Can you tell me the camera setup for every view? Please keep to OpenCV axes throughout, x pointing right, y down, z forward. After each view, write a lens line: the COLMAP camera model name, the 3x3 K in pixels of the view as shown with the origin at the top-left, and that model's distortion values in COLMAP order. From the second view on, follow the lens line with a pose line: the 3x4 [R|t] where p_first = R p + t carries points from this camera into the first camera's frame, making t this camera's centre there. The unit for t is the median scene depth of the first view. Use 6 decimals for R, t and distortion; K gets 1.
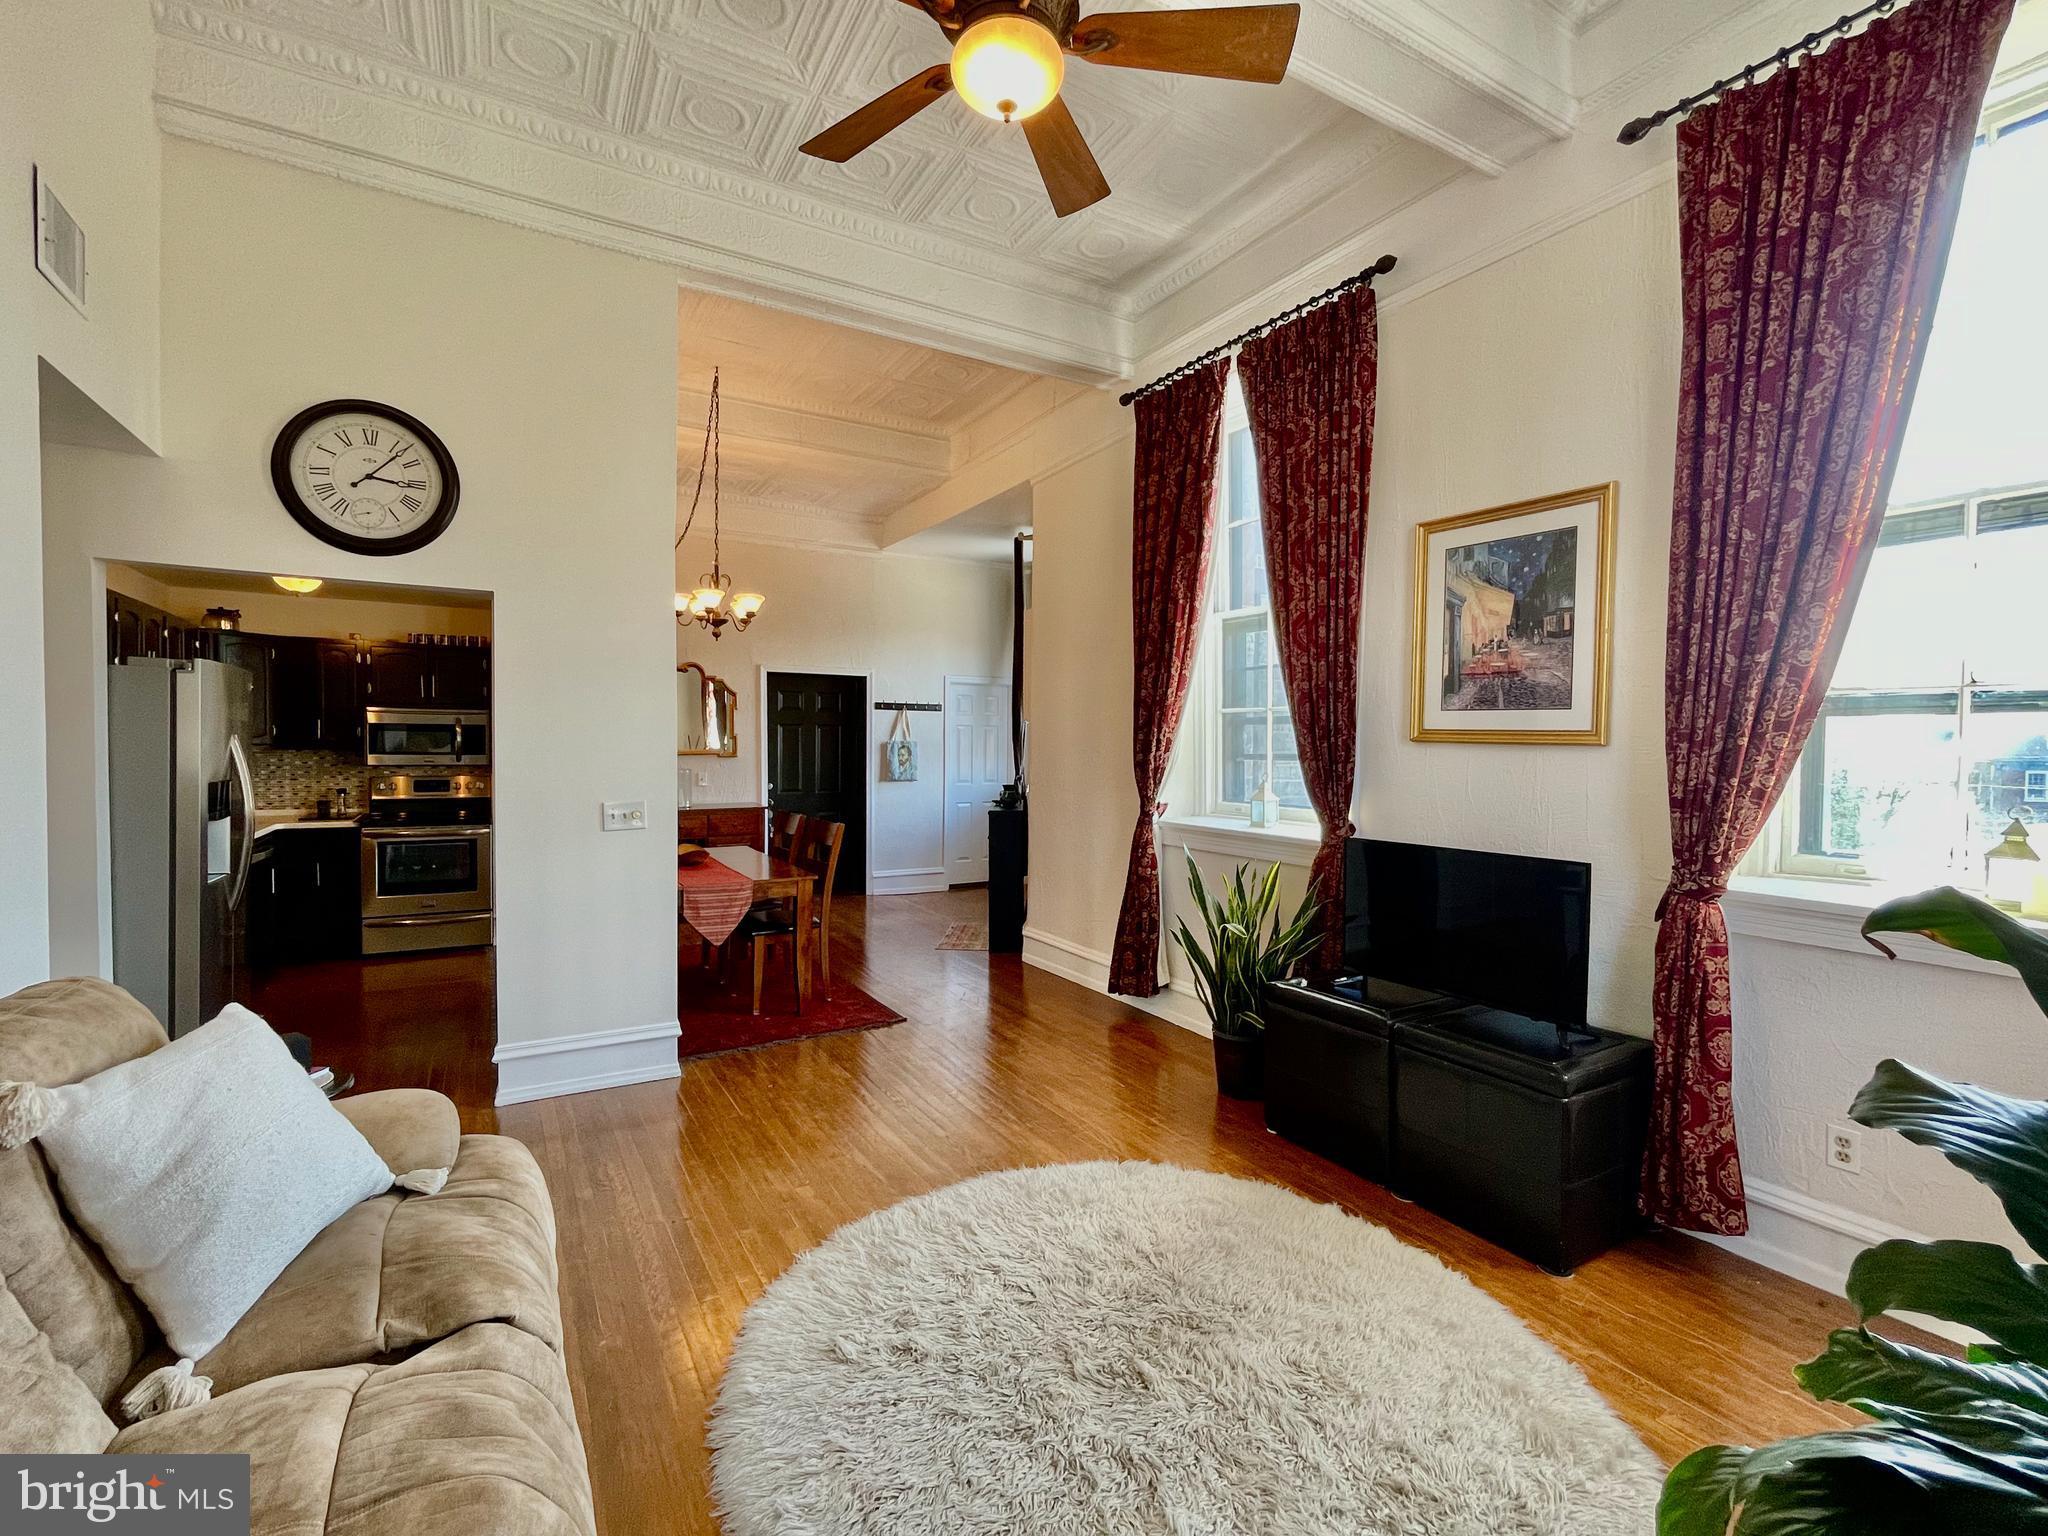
lens RADIAL K [[909.3, 0, 1024.0], [0, 909.3, 768.0], [0, 0, 1]] dist [0.000805, -0.000012]
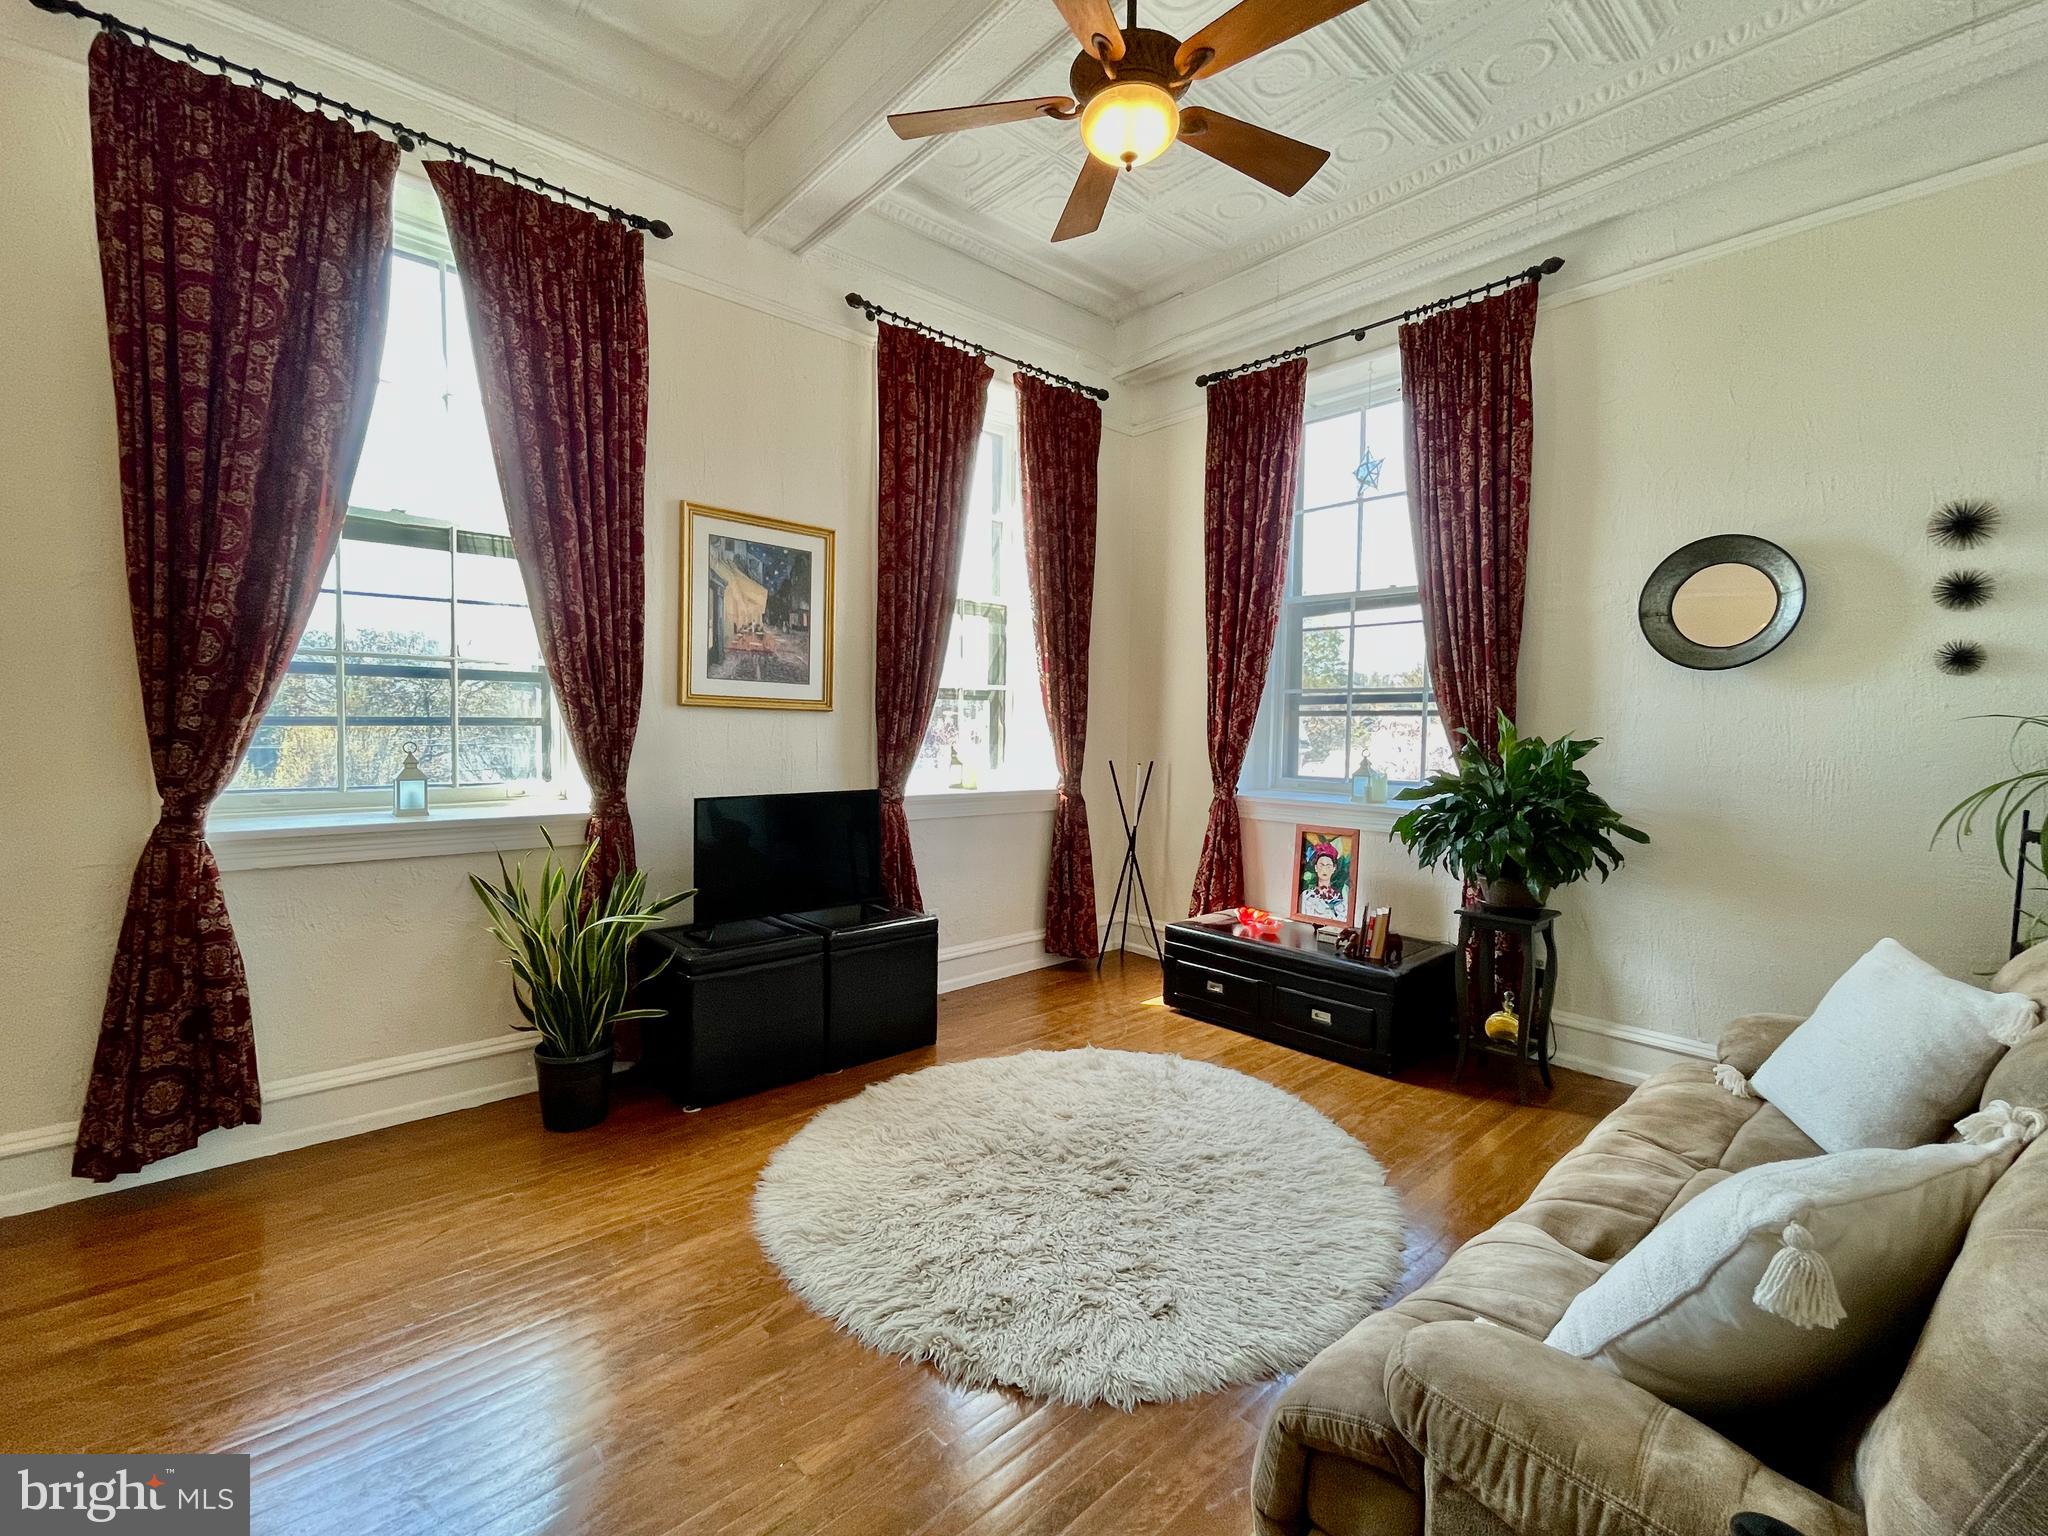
lens RADIAL K [[909.3, 0, 1024.0], [0, 909.3, 768.0], [0, 0, 1]] dist [0.000805, -0.000012]
pose [[-0.207649, -0.051780, 0.976832, -0.773565], [0.016969, 0.998257, 0.056523, -0.010724], [-0.978056, 0.028313, -0.206409, 0.920589]]
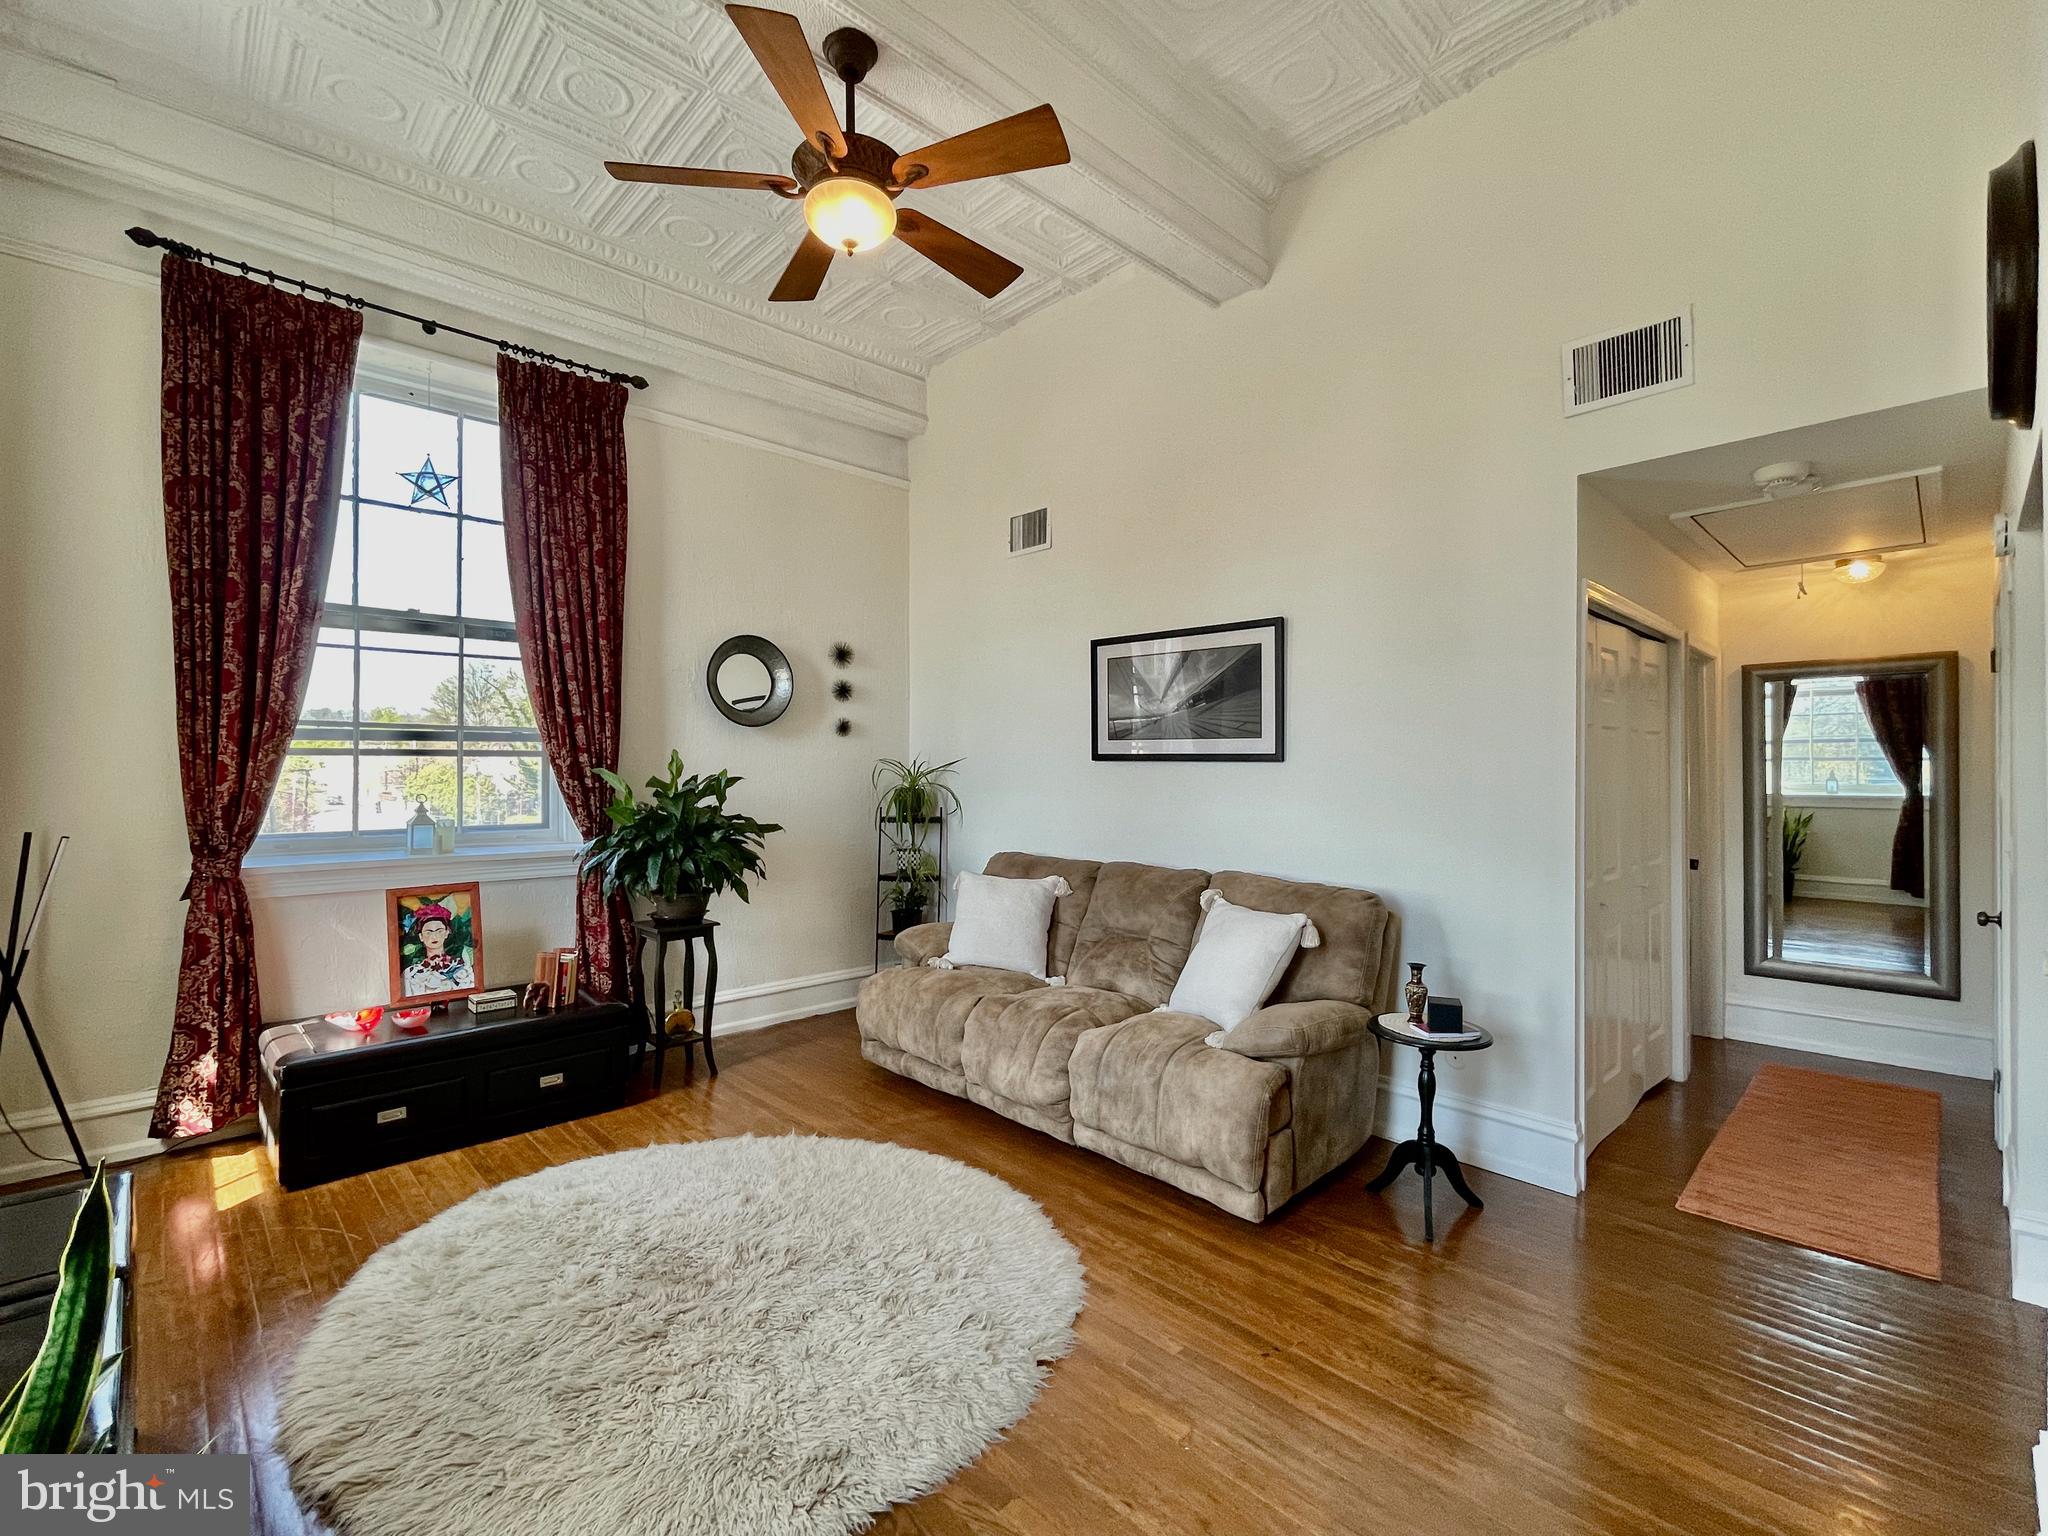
lens RADIAL K [[888.6, 0, 1024.0], [0, 888.6, 768.0], [0, 0, 1]] dist [0.003769, 0.000593]
pose [[-0.973136, -0.001023, -0.230229, 0.010821], [-0.007215, 0.999635, 0.026052, -0.024200], [0.230118, 0.027014, -0.972788, 1.496646]]
